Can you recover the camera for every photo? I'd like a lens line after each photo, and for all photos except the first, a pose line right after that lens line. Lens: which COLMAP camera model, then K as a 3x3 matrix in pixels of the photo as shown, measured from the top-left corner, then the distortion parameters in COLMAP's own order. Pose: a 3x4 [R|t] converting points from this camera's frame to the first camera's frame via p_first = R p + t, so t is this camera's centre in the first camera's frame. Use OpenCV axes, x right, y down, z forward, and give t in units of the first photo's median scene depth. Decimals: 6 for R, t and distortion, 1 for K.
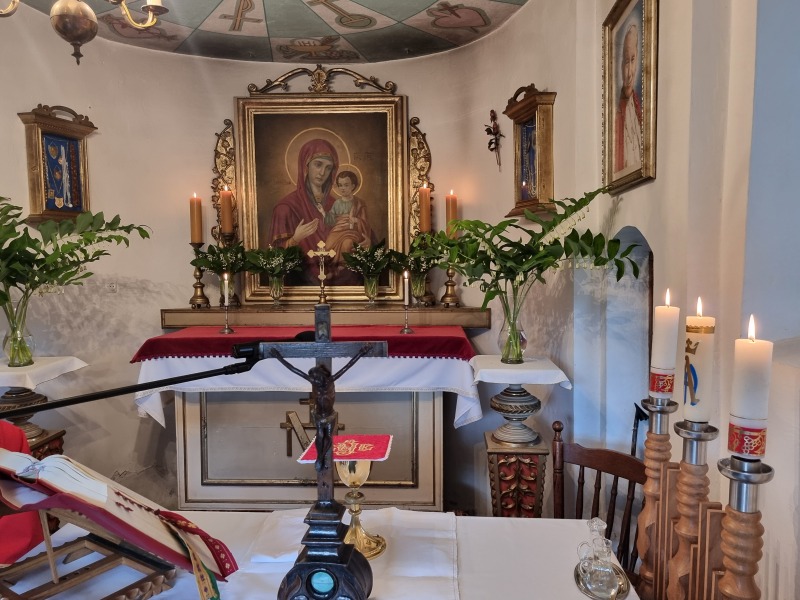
lens RADIAL K [[666.0, 0, 400.0], [0, 666.0, 300.0], [0, 0, 1]] dist [0.105421, -0.115071]
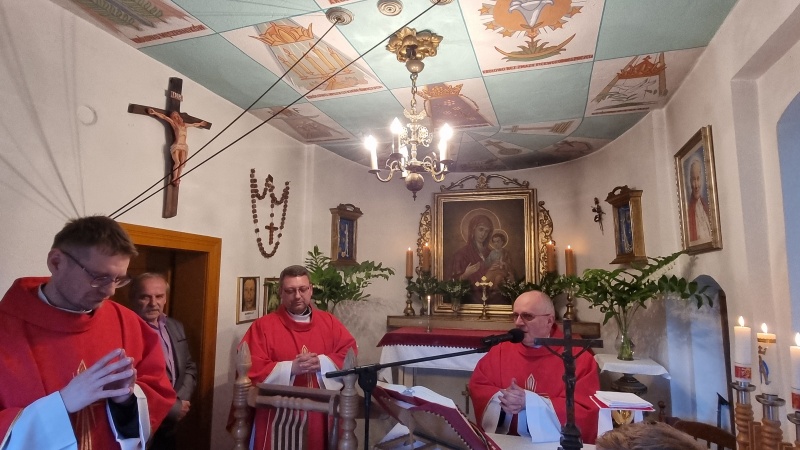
lens RADIAL K [[444.5, 0, 400.0], [0, 444.5, 225.0], [0, 0, 1]] dist [0.000856, 0.000043]
pose [[0.969731, -0.012963, -0.243830, -0.065078], [-0.034206, 0.981530, -0.188223, -0.000677], [0.241767, 0.190866, 0.951377, -0.130378]]
